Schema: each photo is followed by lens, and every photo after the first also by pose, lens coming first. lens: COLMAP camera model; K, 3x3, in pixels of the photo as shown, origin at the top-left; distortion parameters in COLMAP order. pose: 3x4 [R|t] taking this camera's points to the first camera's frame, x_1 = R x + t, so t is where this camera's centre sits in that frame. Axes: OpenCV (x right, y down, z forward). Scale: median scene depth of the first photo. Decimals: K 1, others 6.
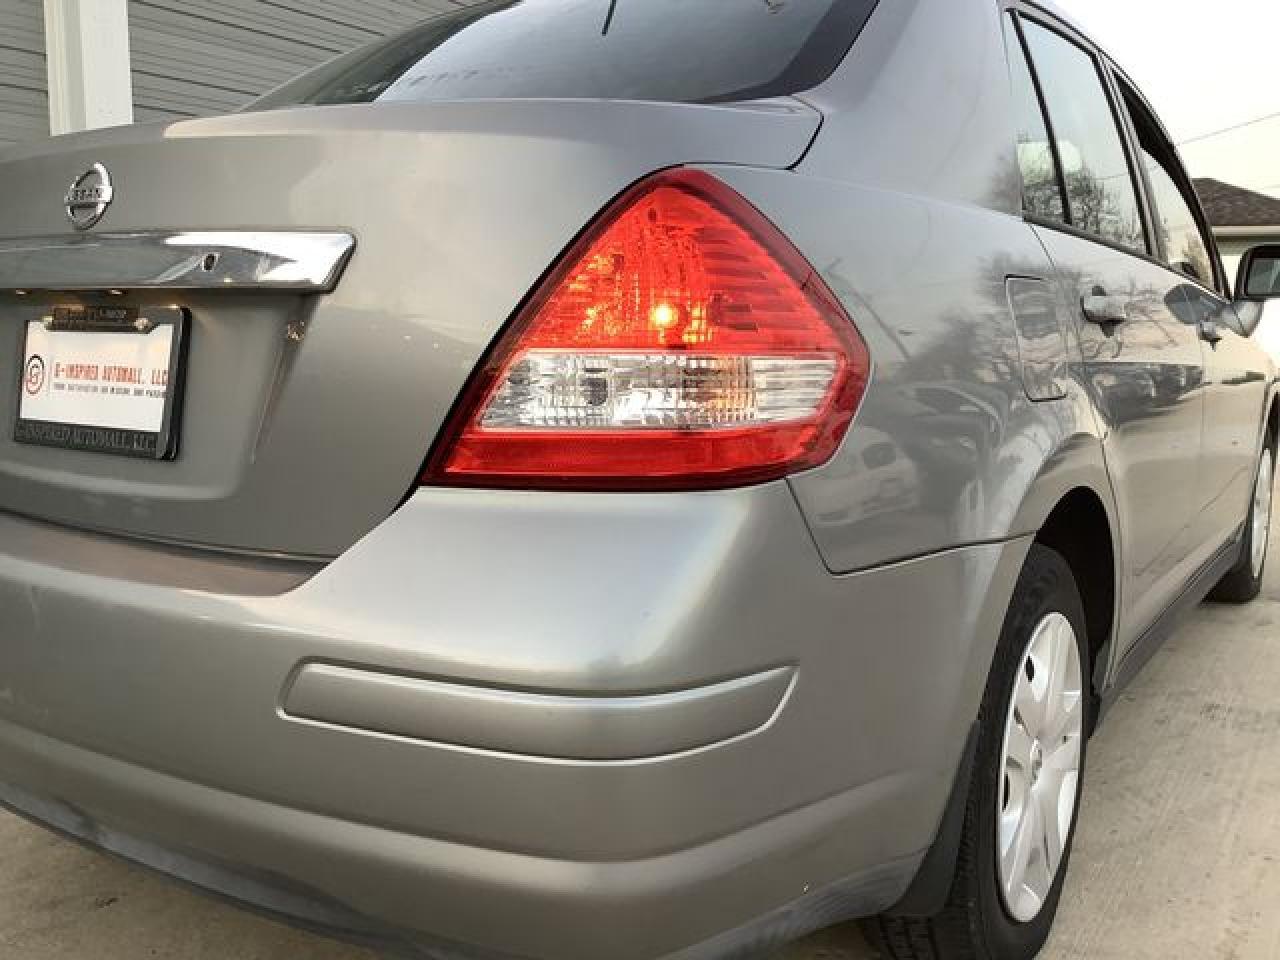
lens RADIAL K [[1147.8, 0, 638.4], [0, 1147.8, 473.7], [0, 0, 1]] dist [0.101694, -0.177298]
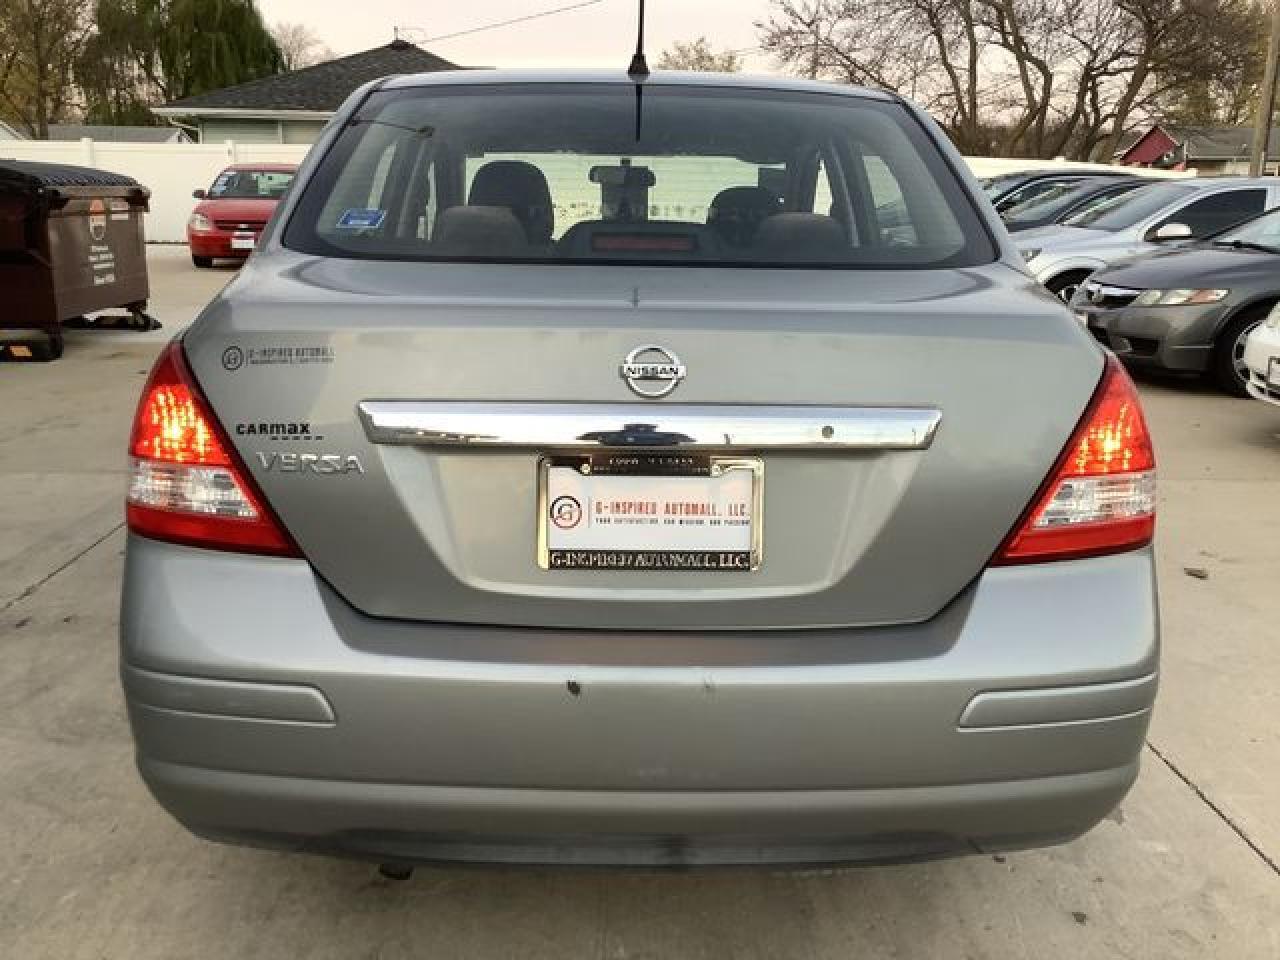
lens RADIAL K [[1142.2, 0, 637.4], [0, 1142.2, 473.4], [0, 0, 1]] dist [0.039725, -0.044861]
pose [[0.821991, -0.133967, 0.553519, -1.135077], [0.066712, 0.987898, 0.140028, -0.291522], [-0.565580, -0.078175, 0.820980, 0.006491]]
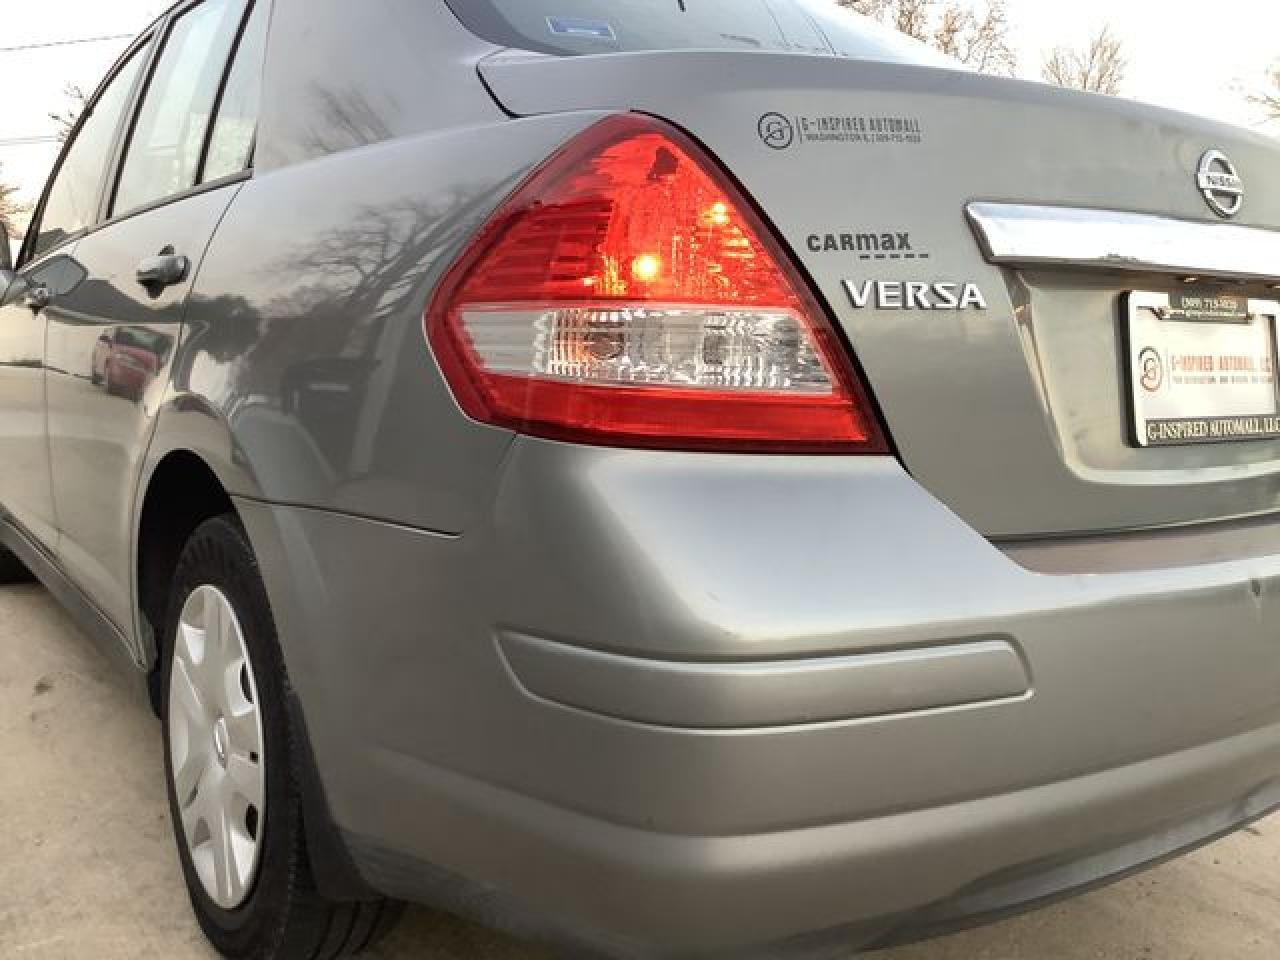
lens RADIAL K [[1142.2, 0, 637.4], [0, 1142.2, 473.4], [0, 0, 1]] dist [0.039725, -0.044861]
pose [[0.371925, -0.112851, 0.921378, -1.532170], [0.105922, 0.991259, 0.078654, -0.120567], [-0.922200, 0.068341, 0.380627, 1.066060]]
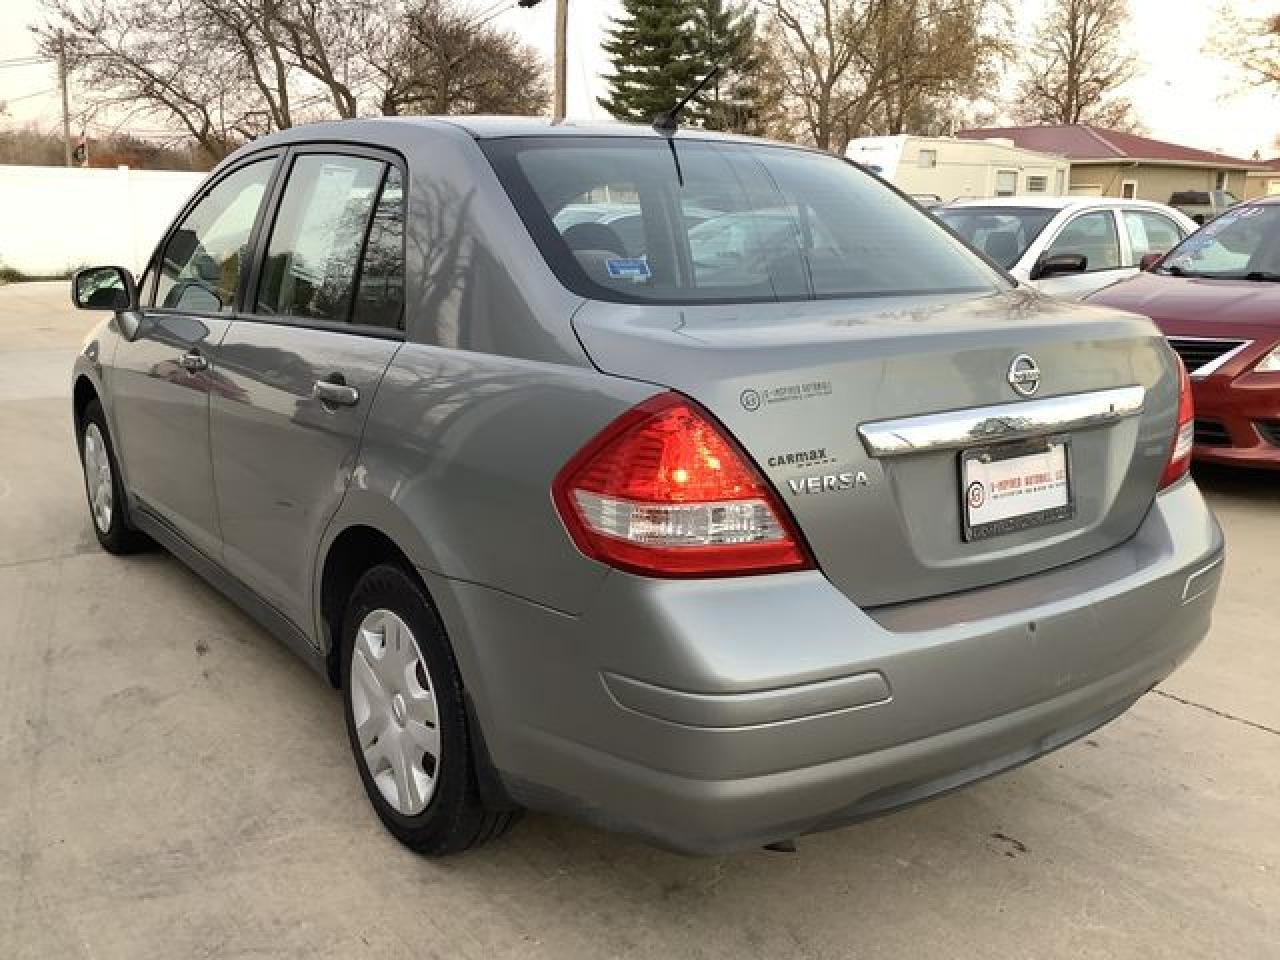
lens RADIAL K [[1142.0, 0, 640.0], [0, 1142.0, 480.0], [0, 0, 1]] dist [0.149433, -0.282389]
pose [[0.354841, -0.214654, 0.909951, -2.075339], [0.118923, 0.975743, 0.183800, -0.439230], [-0.927332, 0.042995, 0.371761, 0.877439]]
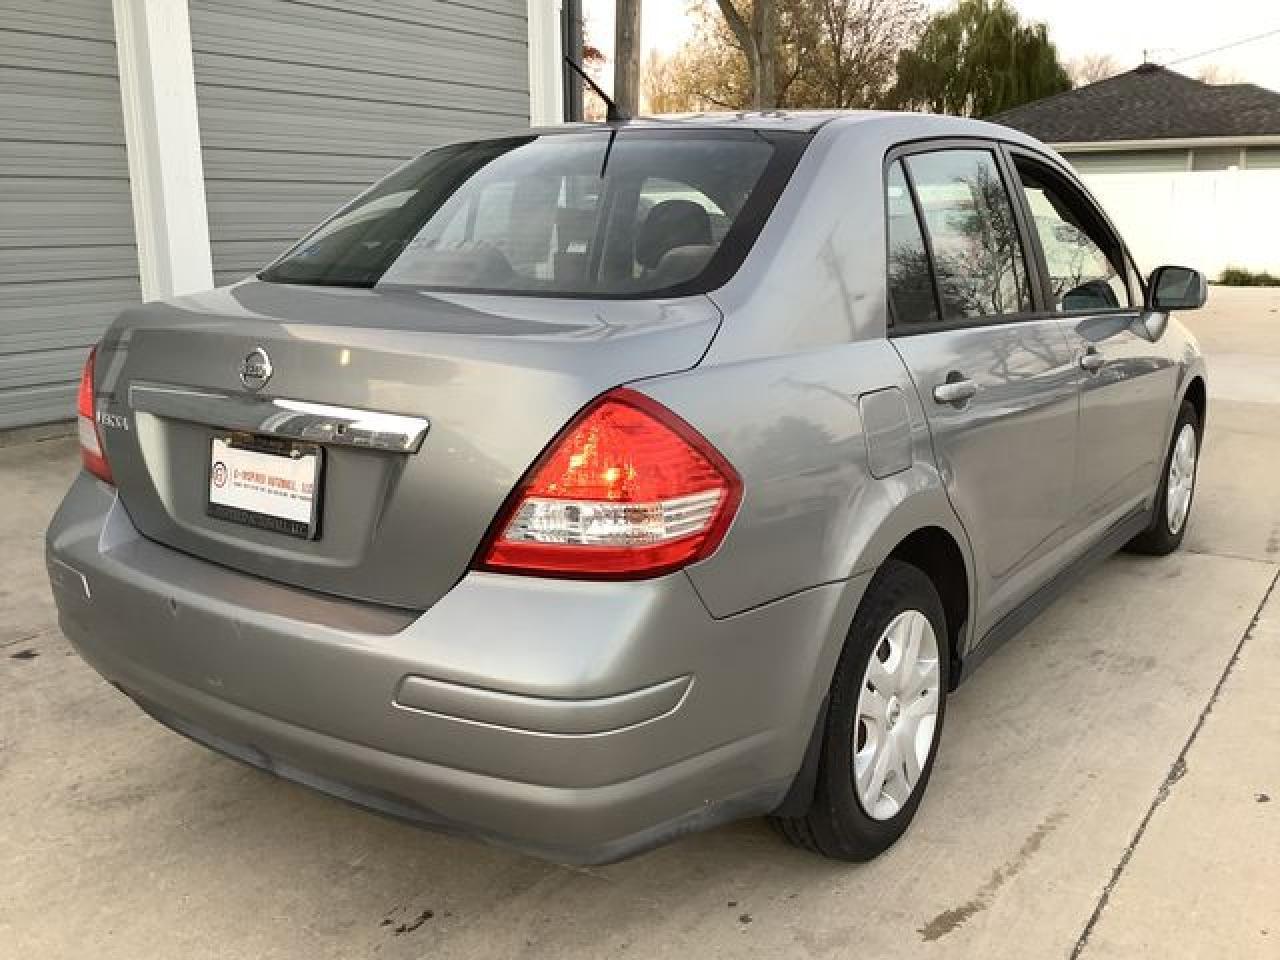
lens RADIAL K [[1142.0, 0, 640.0], [0, 1142.0, 480.0], [0, 0, 1]] dist [0.149433, -0.282389]
pose [[0.999341, -0.005857, -0.035827, 0.096820], [0.009061, 0.995906, 0.089942, -0.217945], [0.035153, -0.090208, 0.995302, -0.528441]]
